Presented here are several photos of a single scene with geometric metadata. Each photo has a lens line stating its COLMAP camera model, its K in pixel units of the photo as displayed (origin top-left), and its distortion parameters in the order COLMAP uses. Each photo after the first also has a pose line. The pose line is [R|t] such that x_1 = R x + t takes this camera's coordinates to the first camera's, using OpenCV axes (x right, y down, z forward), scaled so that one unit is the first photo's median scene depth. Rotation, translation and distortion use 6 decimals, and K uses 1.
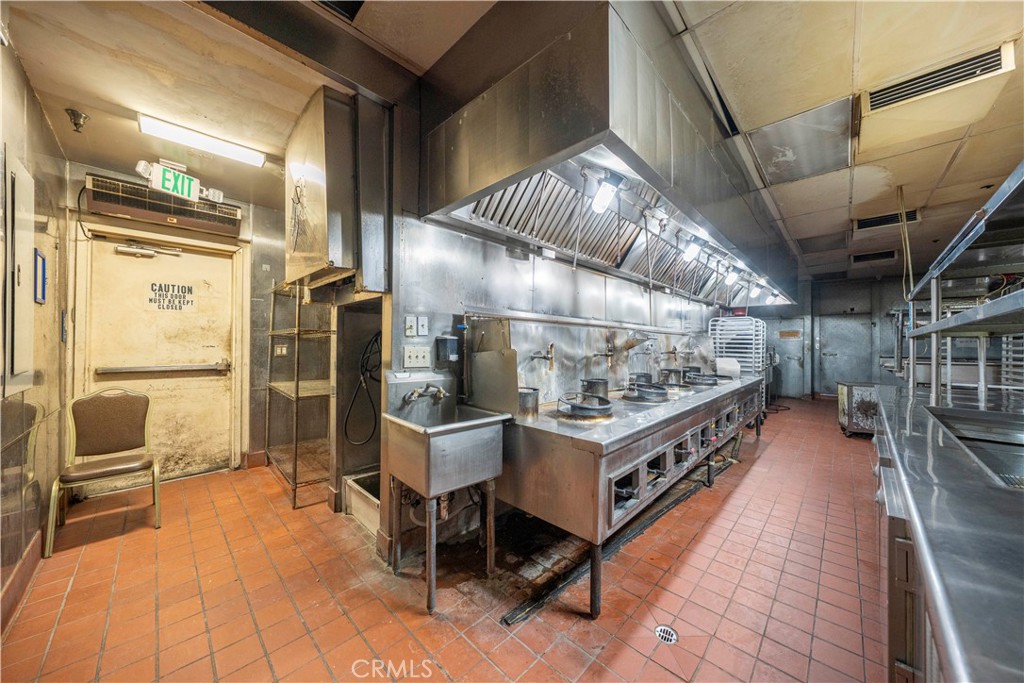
lens RADIAL K [[346.5, 0, 504.4], [0, 346.5, 342.3], [0, 0, 1]] dist [-0.001350, 0.000774]
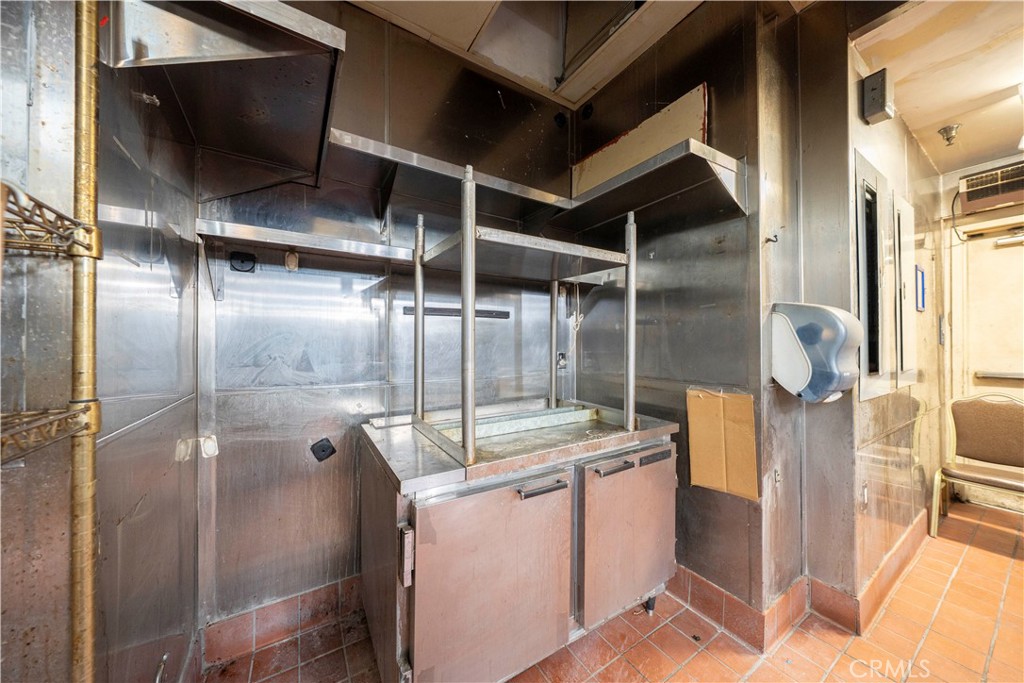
lens RADIAL K [[346.5, 0, 506.4], [0, 346.5, 339.9], [0, 0, 1]] dist [-0.001350, 0.000774]
pose [[-0.230912, -0.015299, -0.972854, 0.082633], [0.005242, 0.999842, -0.016968, -0.004507], [0.972961, -0.009018, -0.230795, -0.063812]]
